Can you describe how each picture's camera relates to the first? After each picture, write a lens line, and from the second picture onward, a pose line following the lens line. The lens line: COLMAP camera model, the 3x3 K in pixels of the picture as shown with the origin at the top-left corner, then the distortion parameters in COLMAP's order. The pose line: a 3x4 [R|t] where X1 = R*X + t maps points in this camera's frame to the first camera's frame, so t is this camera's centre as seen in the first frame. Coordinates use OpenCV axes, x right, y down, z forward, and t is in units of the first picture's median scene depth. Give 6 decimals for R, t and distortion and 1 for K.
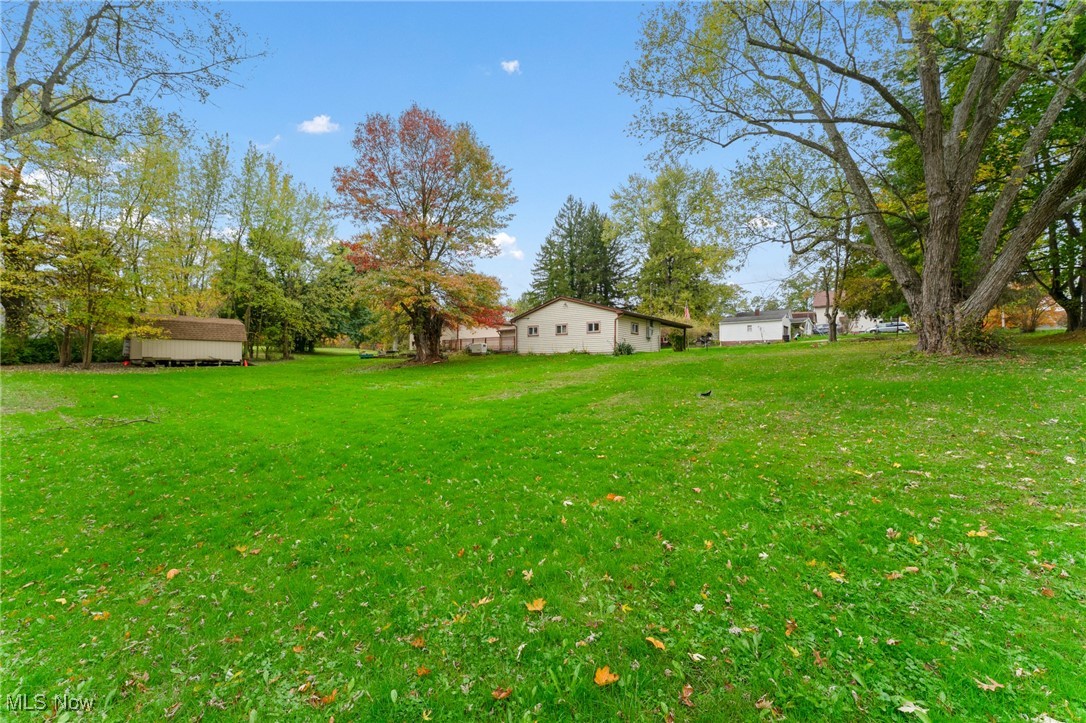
lens RADIAL K [[430.4, 0, 545.0], [0, 430.4, 370.4], [0, 0, 1]] dist [0.000521, -0.000069]
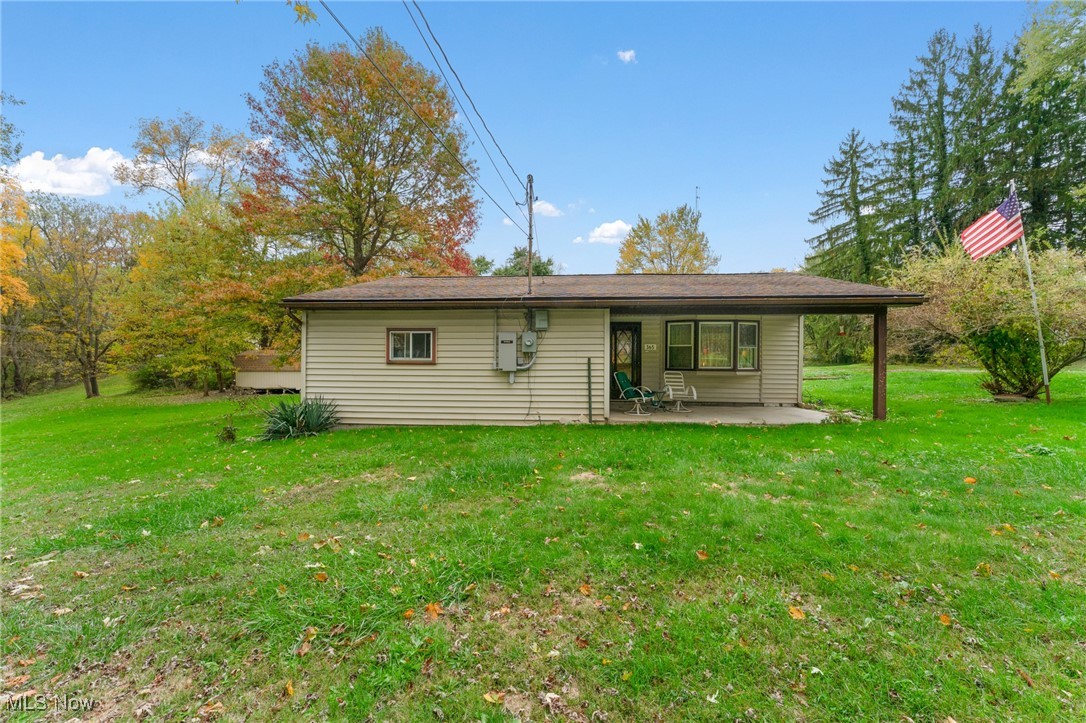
lens RADIAL K [[430.4, 0, 545.0], [0, 430.4, 370.4], [0, 0, 1]] dist [0.000521, -0.000069]
pose [[0.591328, 0.010880, -0.806357, 0.329962], [-0.001114, 0.999919, 0.012675, -0.055556], [0.806430, -0.006597, 0.591293, 0.592544]]
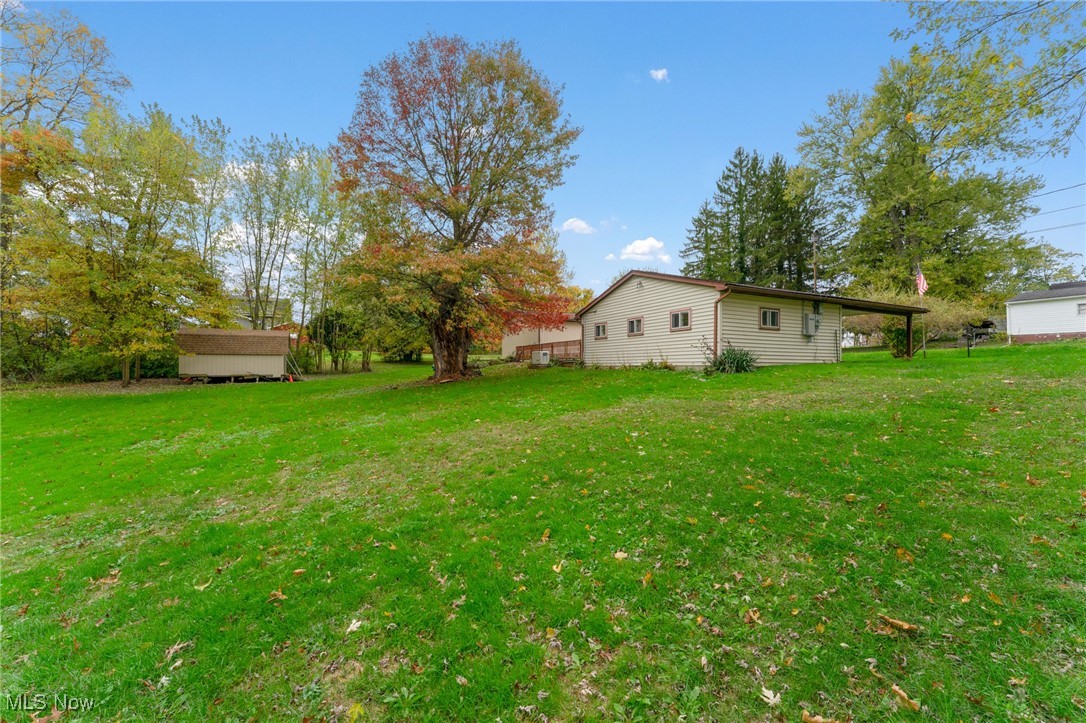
lens RADIAL K [[430.4, 0, 545.0], [0, 430.4, 370.4], [0, 0, 1]] dist [0.000521, -0.000069]
pose [[0.902226, 0.001683, -0.431260, 0.129836], [-0.002954, 0.999993, -0.002277, -0.023368], [0.431253, 0.003328, 0.902225, 0.291167]]
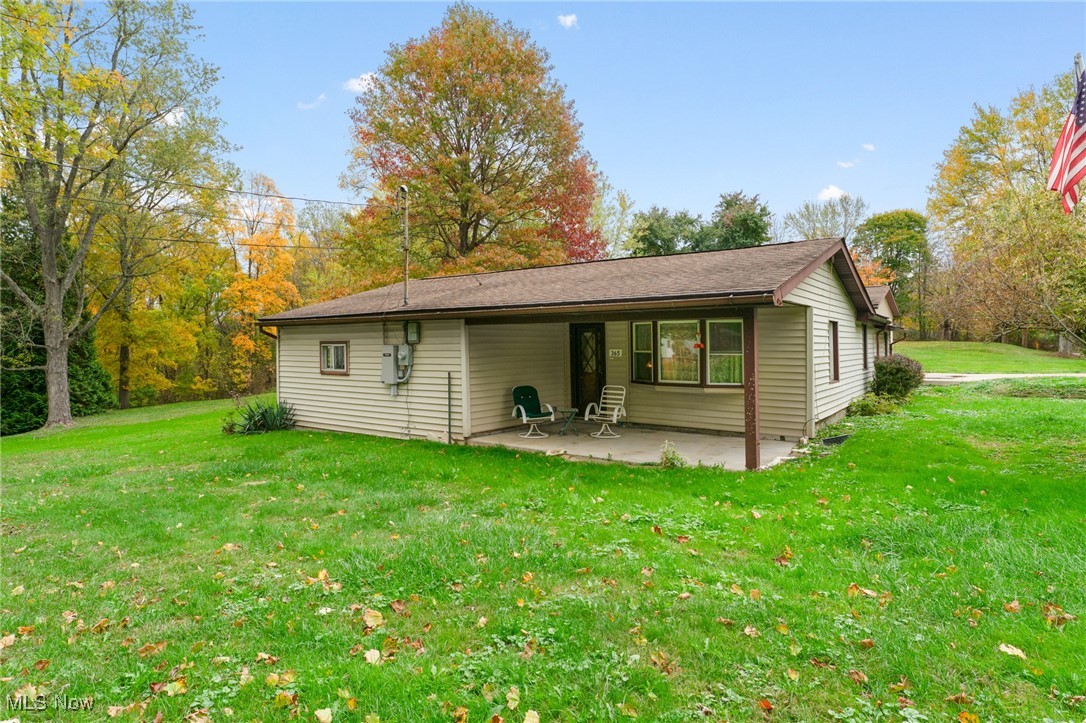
lens RADIAL K [[573.1, 0, 515.7], [0, 573.1, 355.8], [0, 0, 1]] dist [-0.001394, -0.000459]
pose [[0.083357, 0.004601, -0.996509, 0.421105], [0.001525, 0.999988, 0.004745, -0.065762], [0.996519, -0.001915, 0.083349, 0.718592]]
